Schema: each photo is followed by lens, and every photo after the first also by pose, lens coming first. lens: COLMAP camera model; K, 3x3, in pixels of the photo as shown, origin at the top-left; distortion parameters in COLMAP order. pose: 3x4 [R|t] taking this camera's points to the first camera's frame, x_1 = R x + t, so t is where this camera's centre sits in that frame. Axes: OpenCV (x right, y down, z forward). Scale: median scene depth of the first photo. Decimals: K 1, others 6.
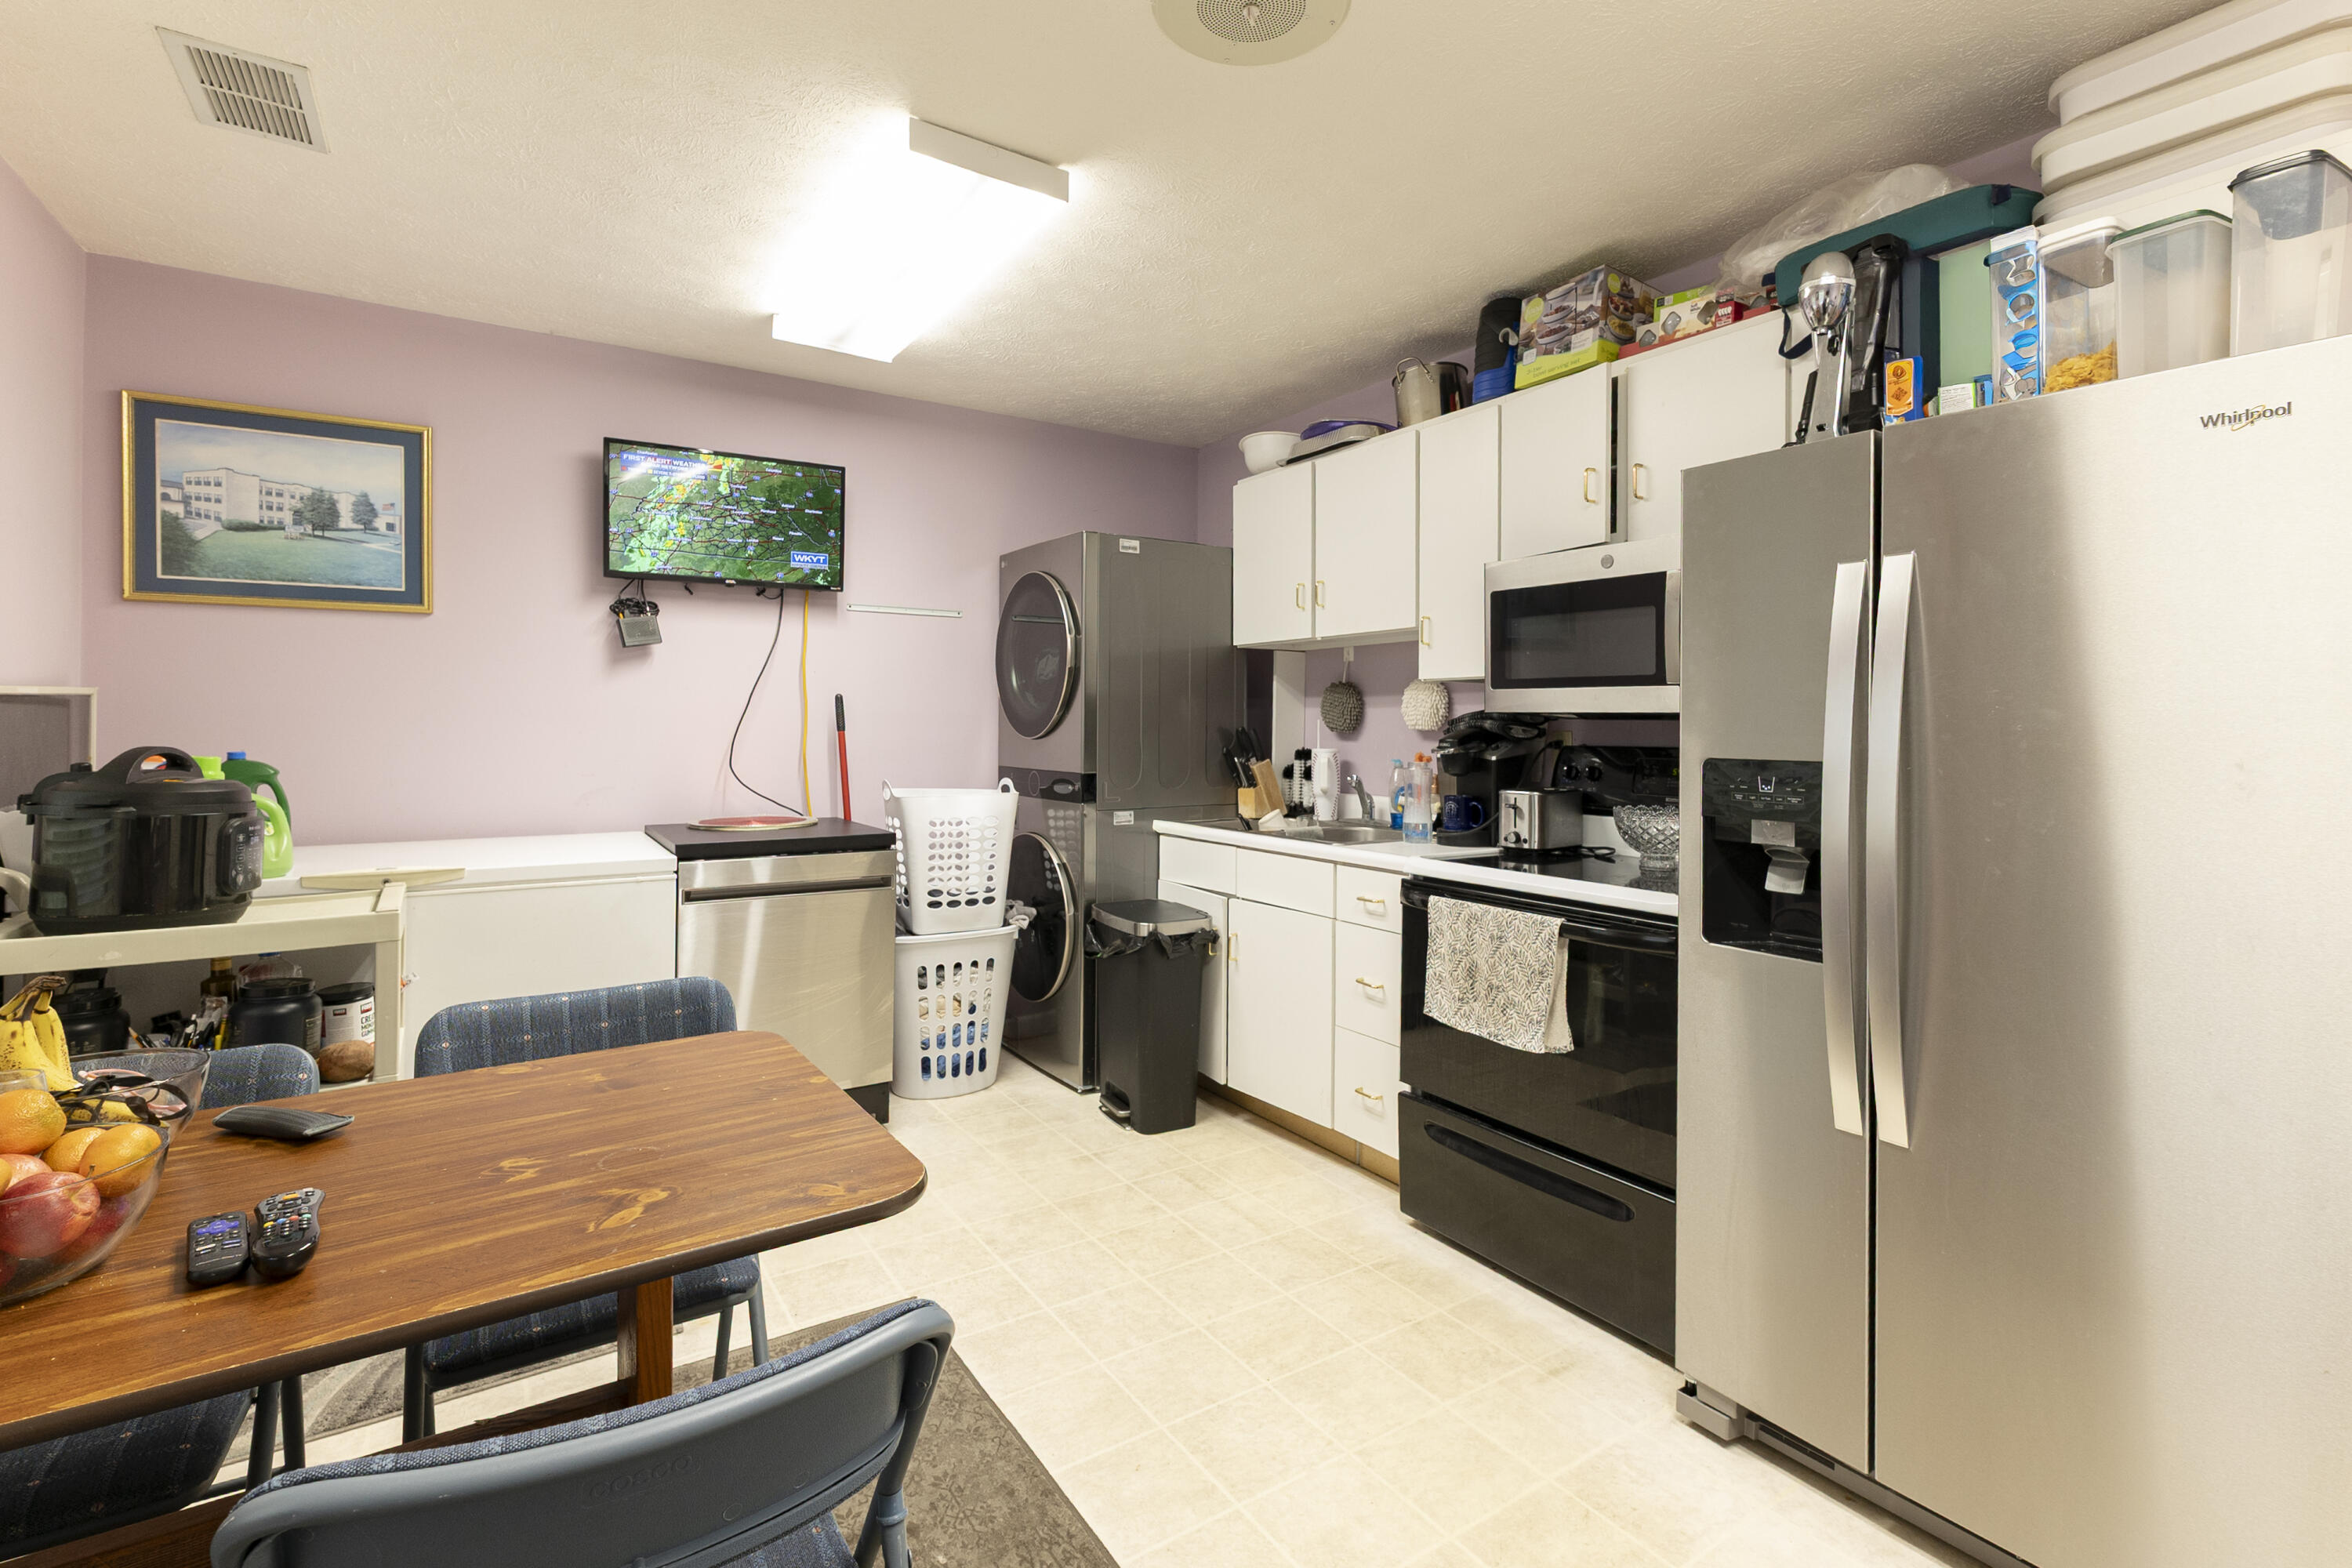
lens RADIAL K [[1095.1, 0, 1178.7], [0, 1095.1, 727.8], [0, 0, 1]] dist [-0.001922, -0.000430]
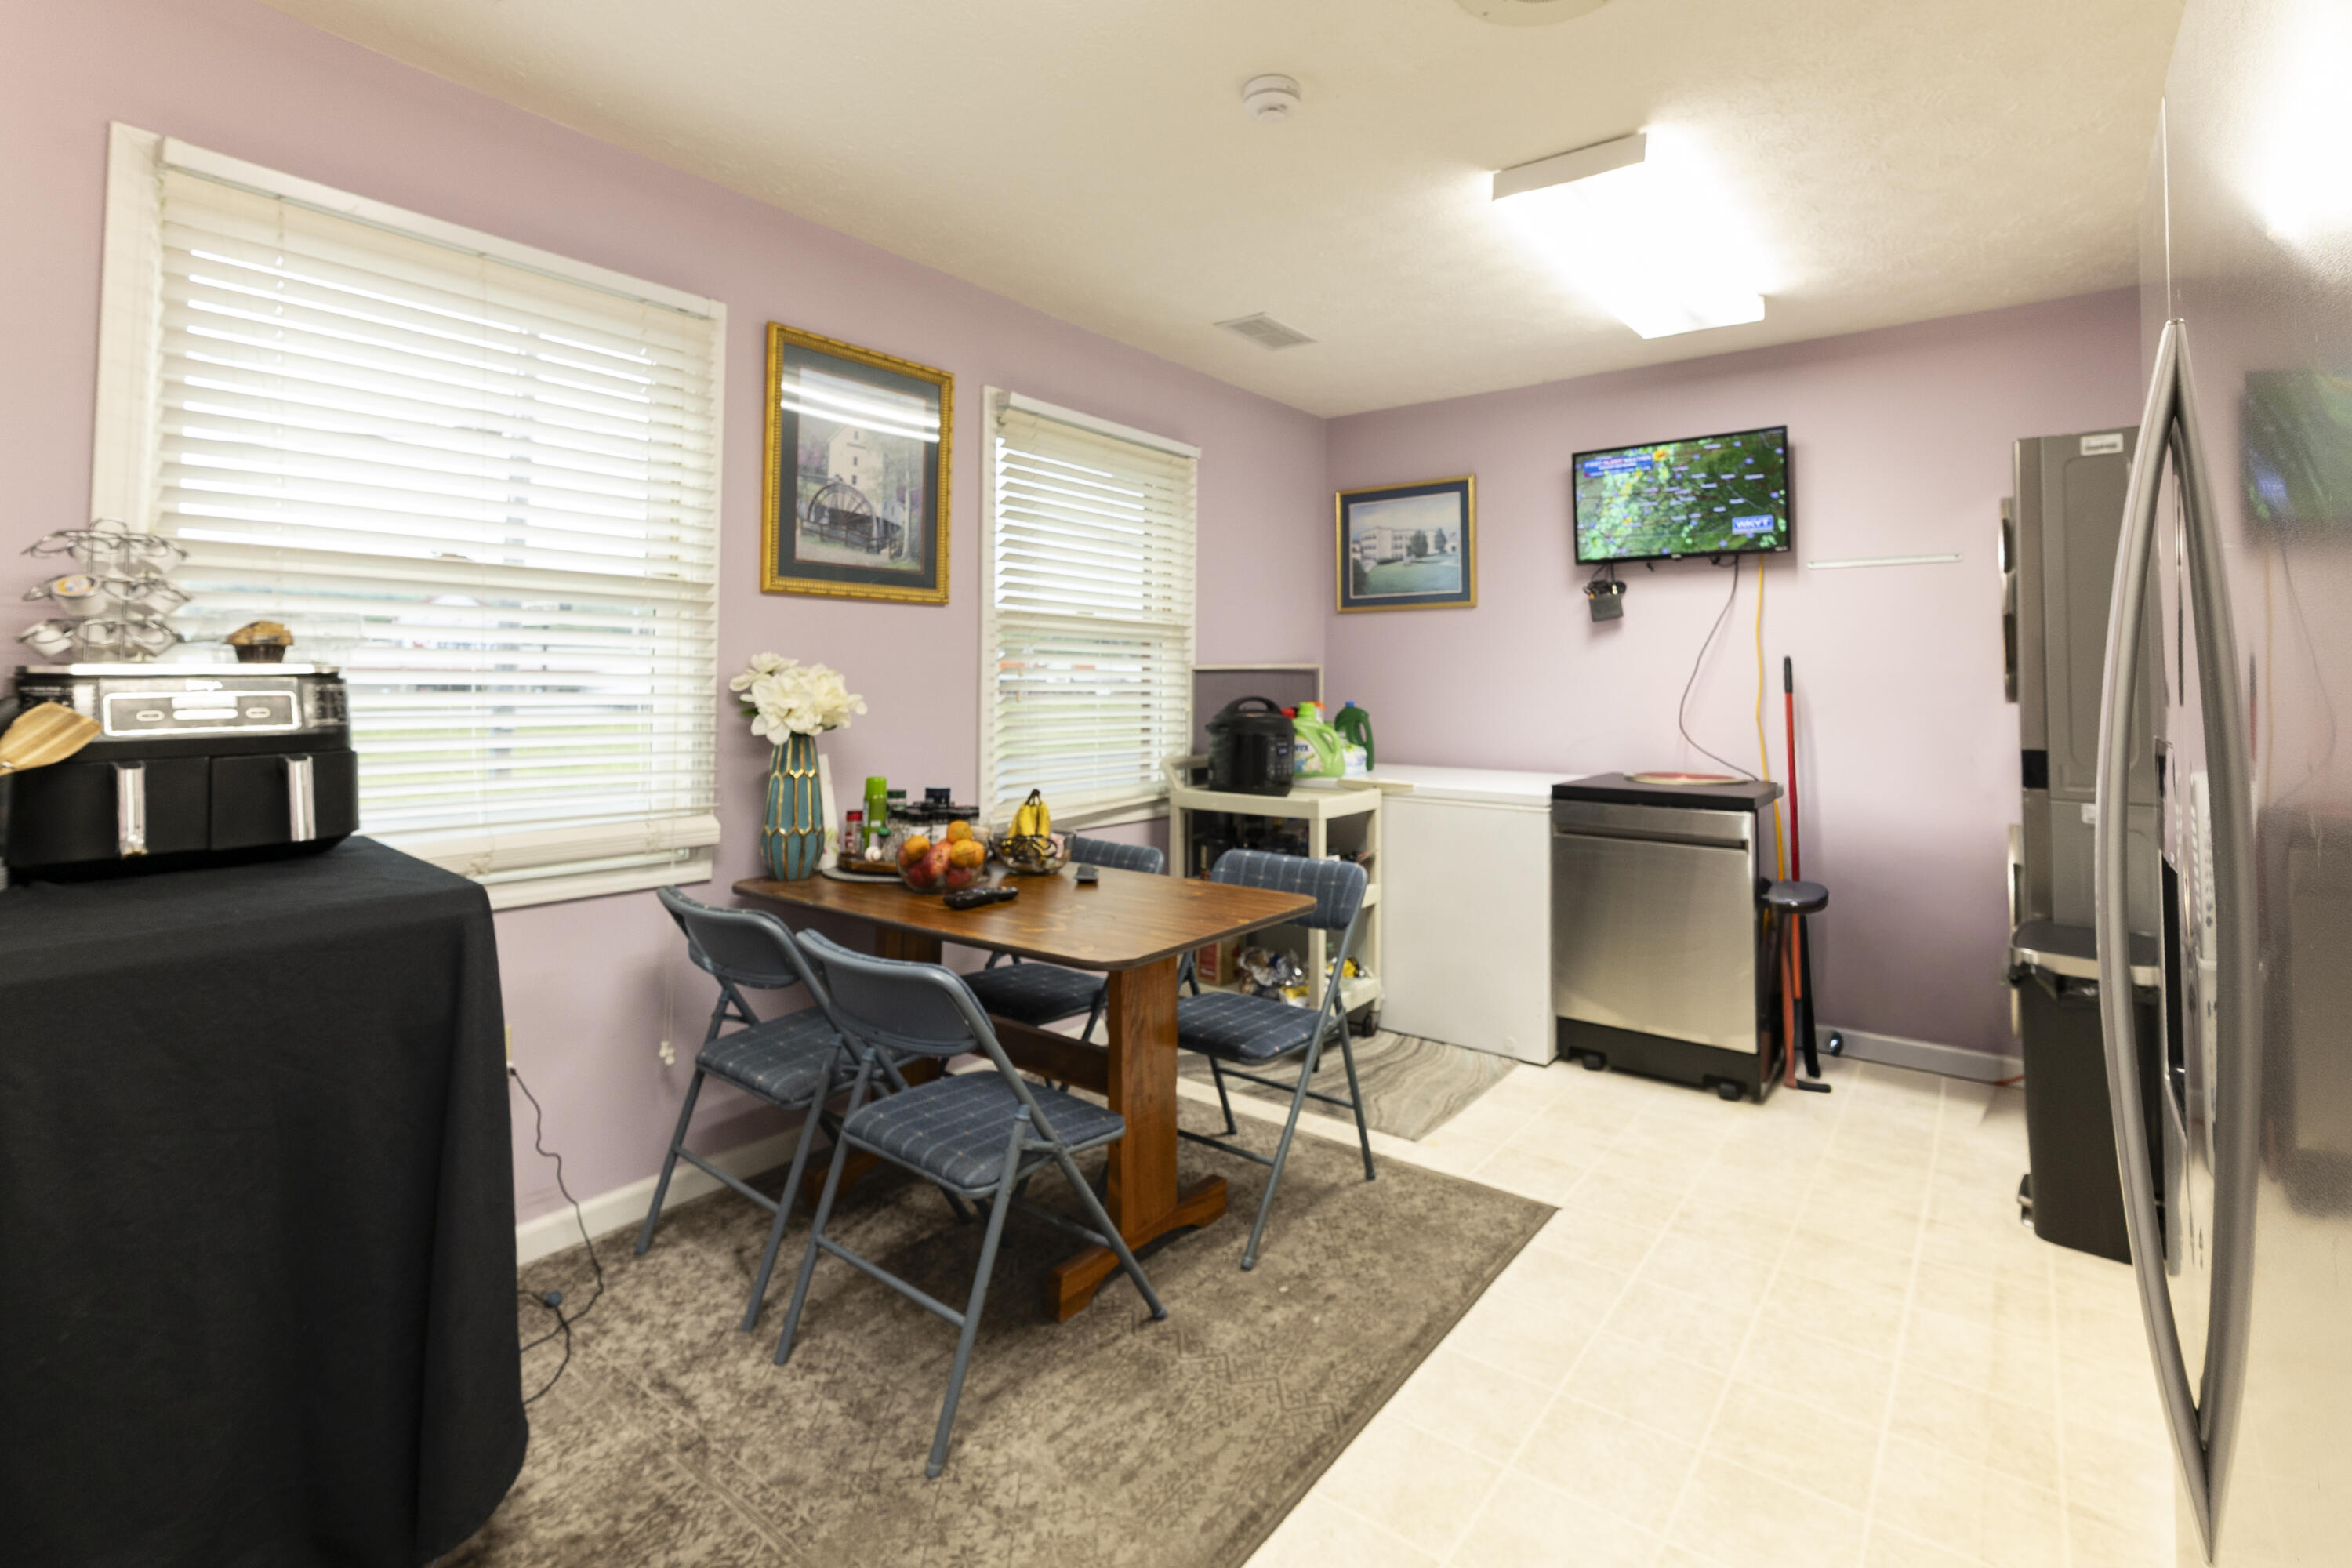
lens RADIAL K [[1060.0, 0, 1179.7], [0, 1060.0, 644.2], [0, 0, 1]] dist [0.000585, 0.000200]
pose [[0.324046, -0.037613, -0.945293, 0.444865], [-0.007788, 0.999069, -0.042422, 0.003794], [0.946009, 0.021108, 0.323451, 0.193981]]
